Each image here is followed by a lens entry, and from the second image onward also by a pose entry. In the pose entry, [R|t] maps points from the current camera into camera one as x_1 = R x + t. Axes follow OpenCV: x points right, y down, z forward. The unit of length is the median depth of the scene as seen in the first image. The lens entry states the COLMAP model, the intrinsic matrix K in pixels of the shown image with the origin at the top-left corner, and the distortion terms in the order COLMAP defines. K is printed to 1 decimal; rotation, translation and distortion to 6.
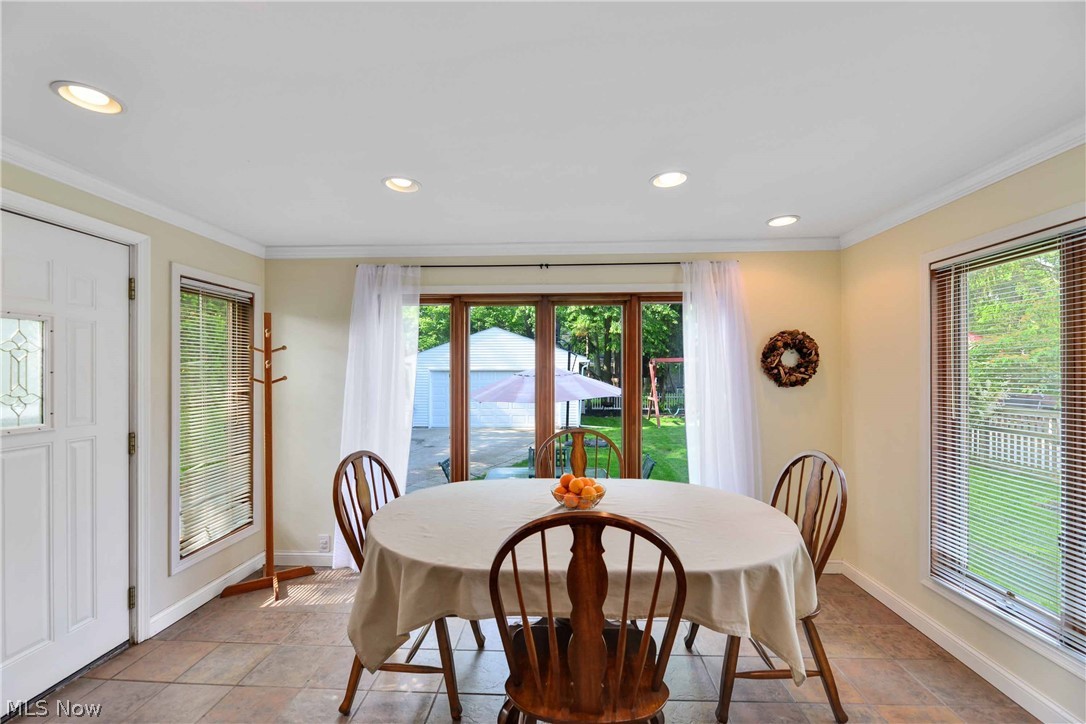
lens RADIAL K [[452.0, 0, 540.5], [0, 452.0, 368.8], [0, 0, 1]] dist [-0.007375, -0.000397]
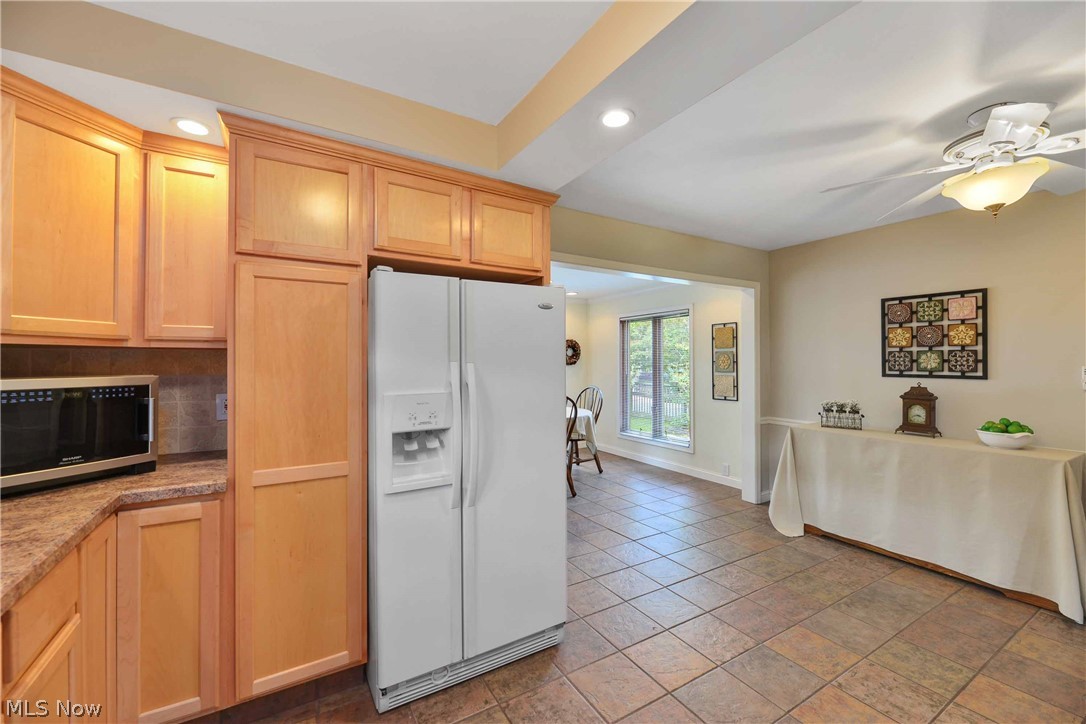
lens RADIAL K [[443.6, 0, 548.5], [0, 443.6, 359.5], [0, 0, 1]] dist [-0.002792, -0.002423]
pose [[0.824316, 0.003543, 0.566119, -0.780737], [-0.002254, 0.999993, -0.002977, 0.020344], [-0.566126, 0.001178, 0.824318, -0.748589]]
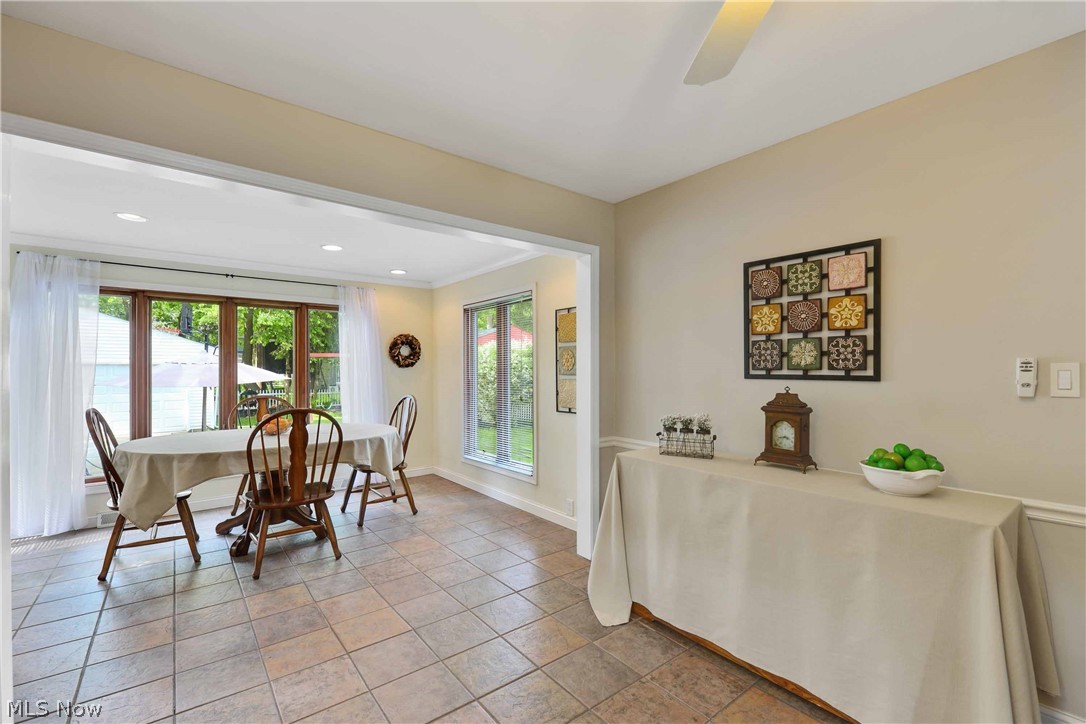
lens RADIAL K [[470.7, 0, 543.6], [0, 470.7, 369.3], [0, 0, 1]] dist [-0.001699, 0.000182]
pose [[0.750391, -0.000368, 0.660994, -0.226345], [-0.002163, 0.999993, 0.003012, 0.041278], [-0.660990, -0.003689, 0.750385, -0.678147]]
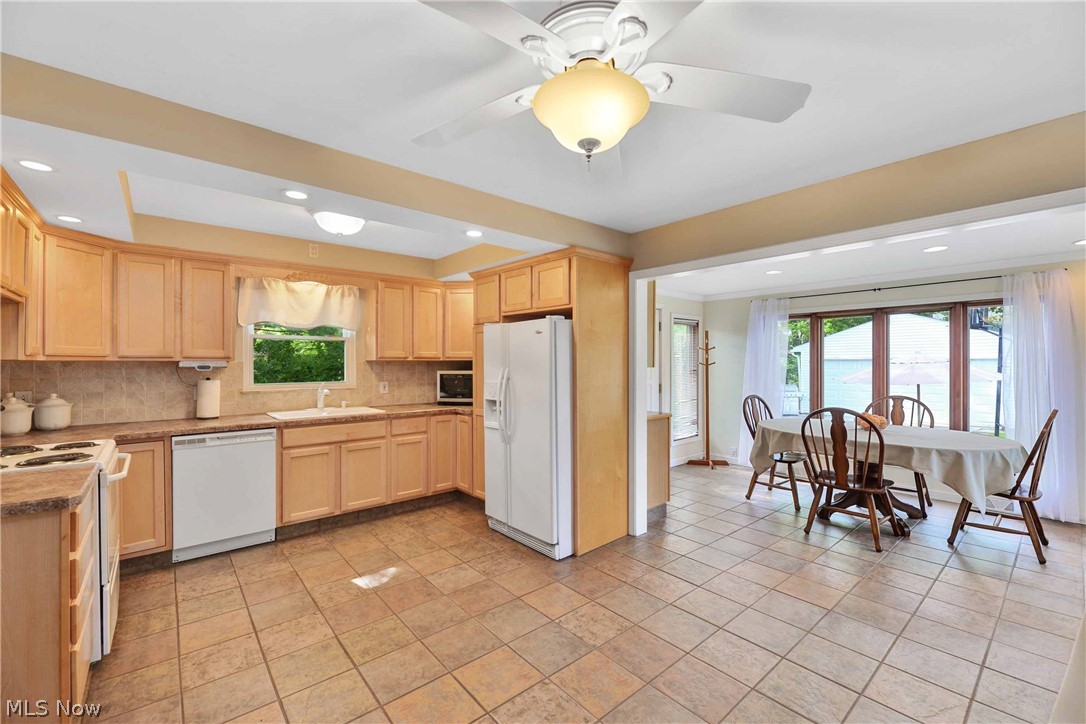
lens RADIAL K [[452.0, 0, 542.4], [0, 452.0, 359.8], [0, 0, 1]] dist [-0.007375, -0.000397]
pose [[0.688180, -0.002094, -0.725537, 0.353922], [0.003533, 0.999994, 0.000465, 0.003488], [0.725532, -0.002883, 0.688183, -0.917492]]
